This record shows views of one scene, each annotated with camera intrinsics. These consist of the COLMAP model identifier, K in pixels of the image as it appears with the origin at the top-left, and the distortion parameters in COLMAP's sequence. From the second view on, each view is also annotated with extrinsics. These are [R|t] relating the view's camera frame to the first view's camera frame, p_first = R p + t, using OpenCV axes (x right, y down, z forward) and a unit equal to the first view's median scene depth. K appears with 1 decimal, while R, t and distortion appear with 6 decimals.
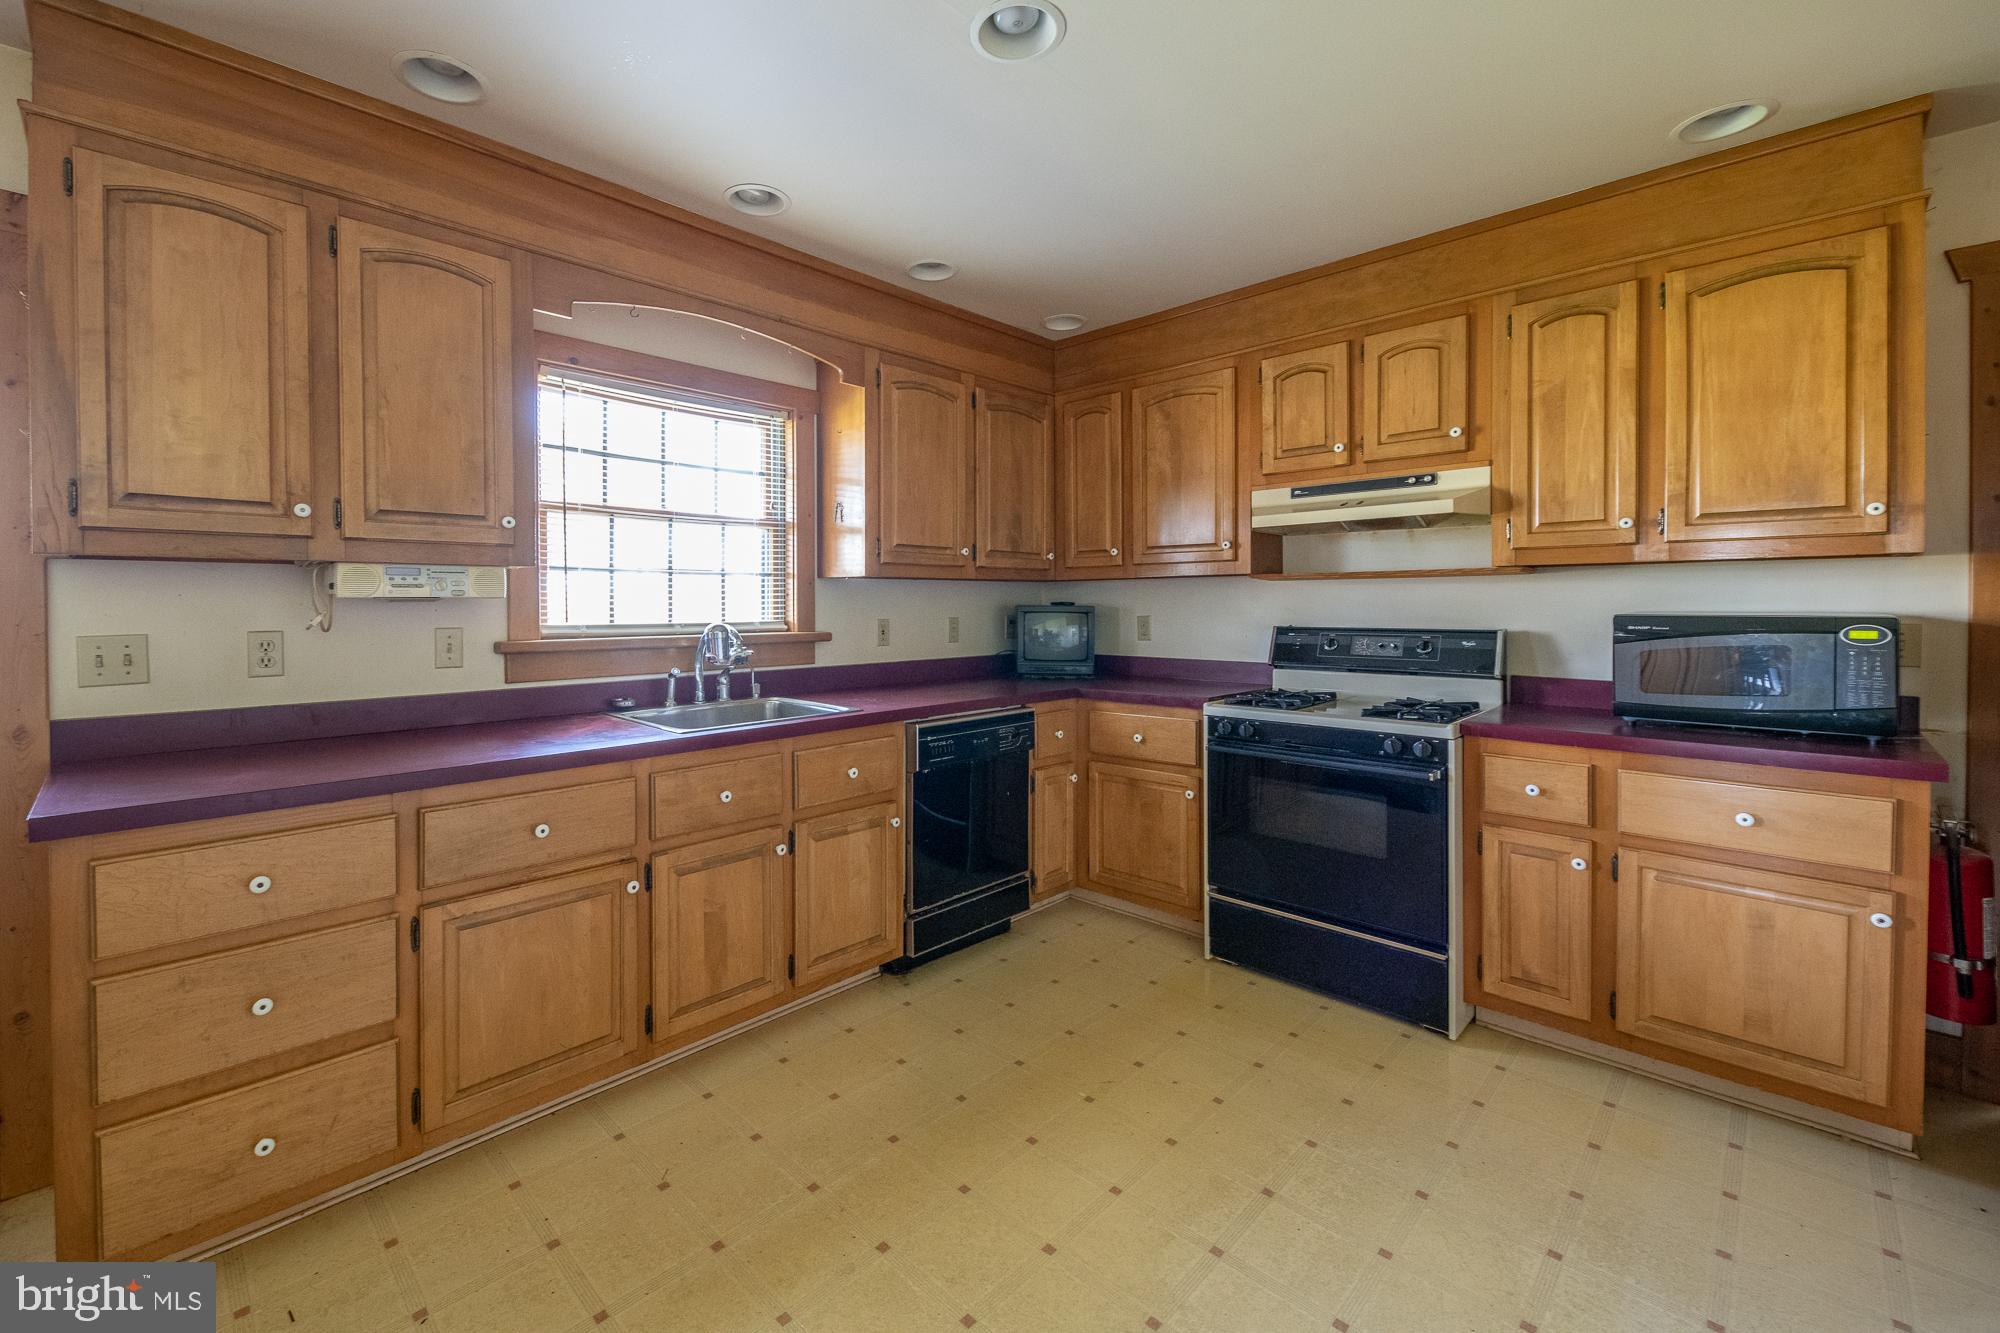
lens RADIAL K [[823.6, 0, 911.2], [0, 823.6, 609.4], [0, 0, 1]] dist [-0.002514, -0.001862]
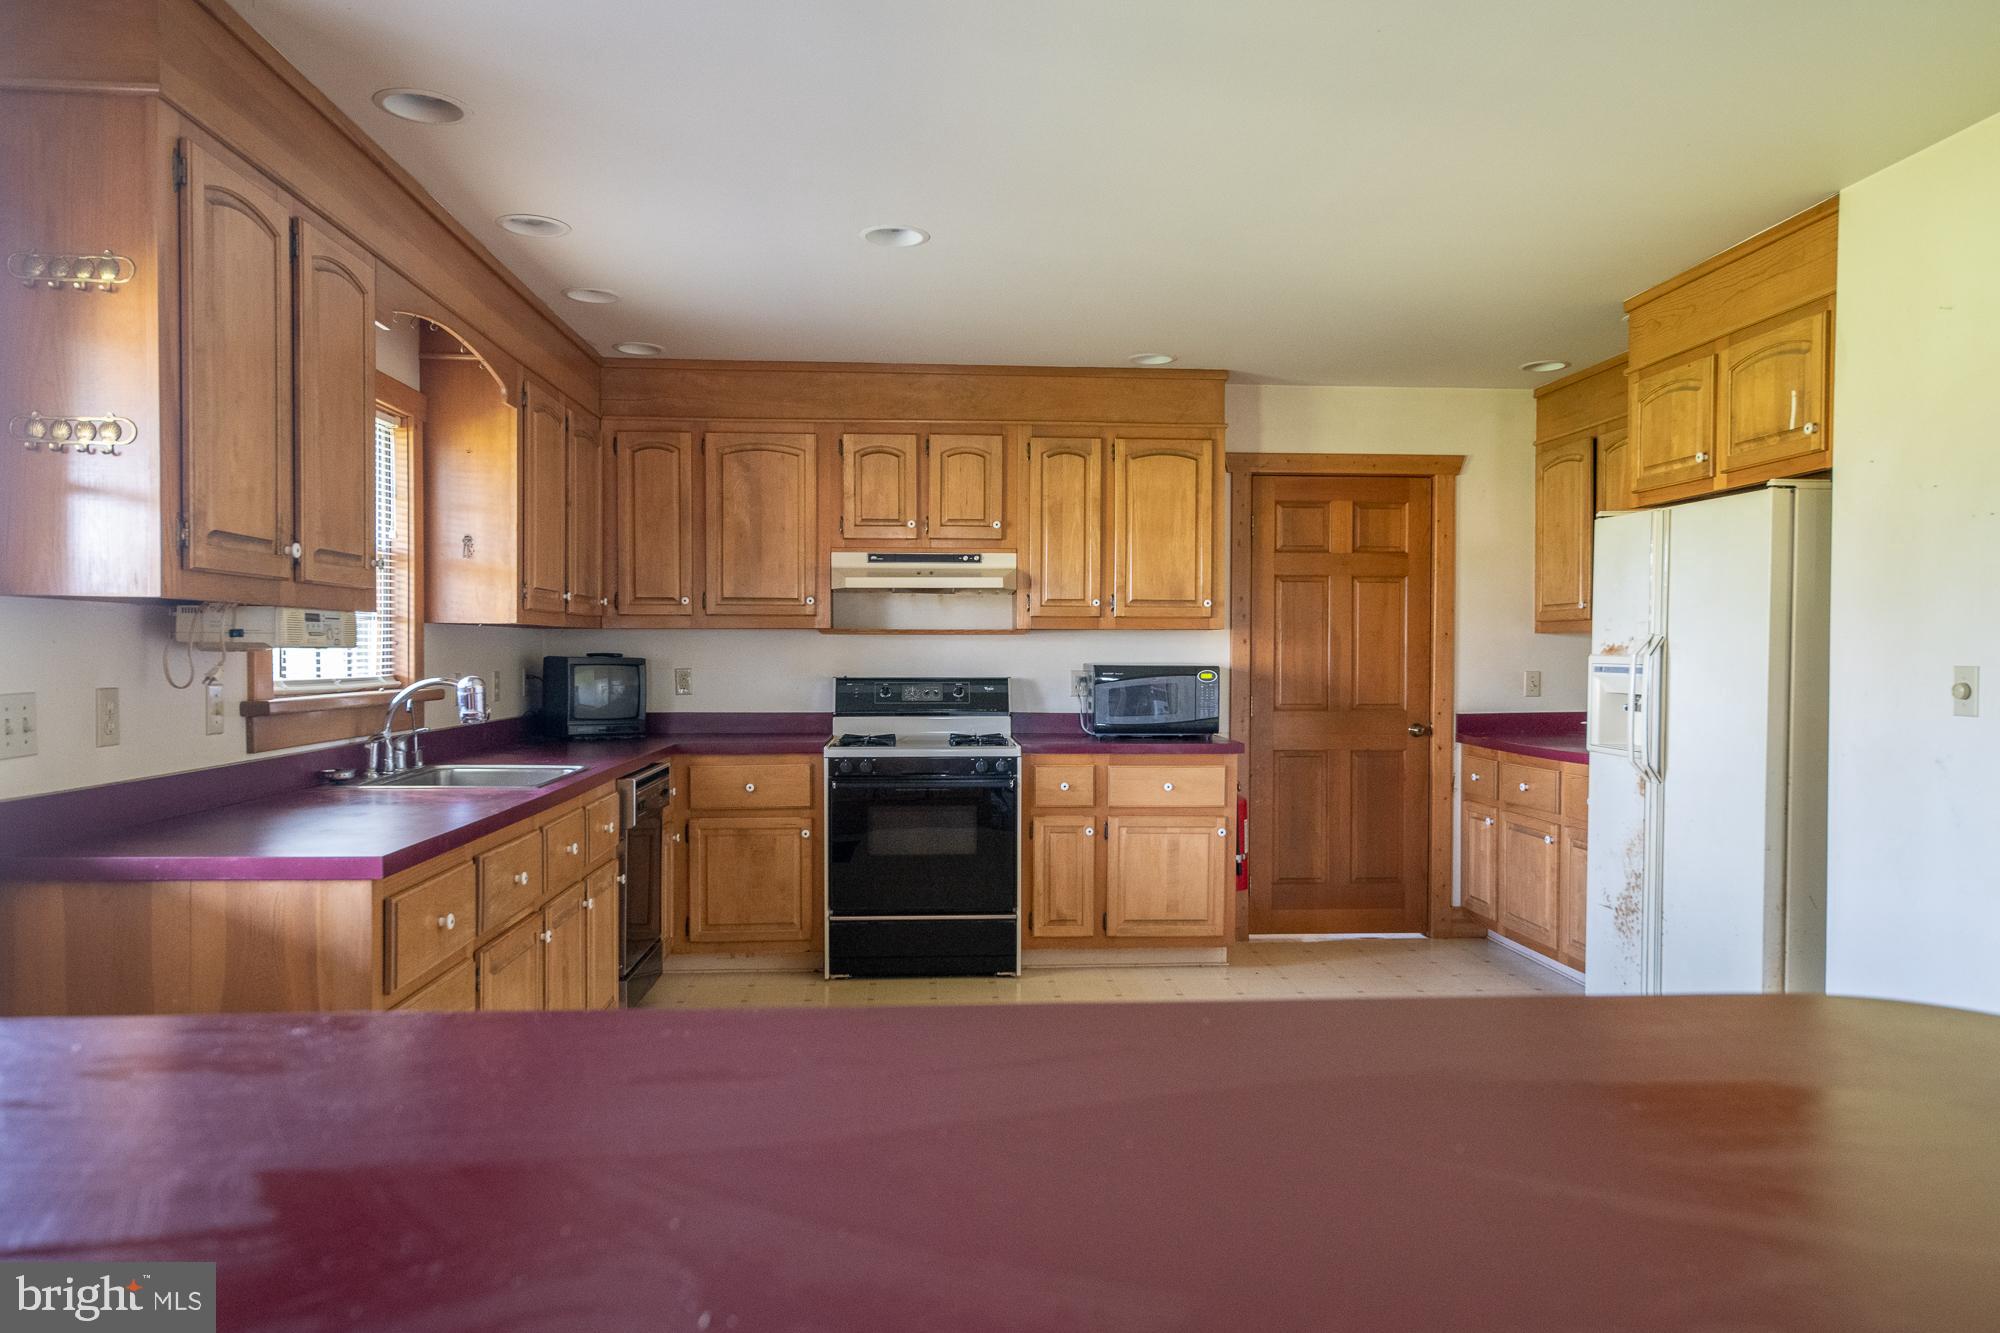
lens RADIAL K [[1366.9, 0, 1002.9], [0, 1366.9, 668.5], [0, 0, 1]] dist [0.000365, 0.000164]
pose [[0.641701, -0.003542, 0.766946, -0.970431], [-0.000092, 0.999989, 0.004695, 0.000873], [-0.766954, -0.003083, 0.641694, -0.386269]]
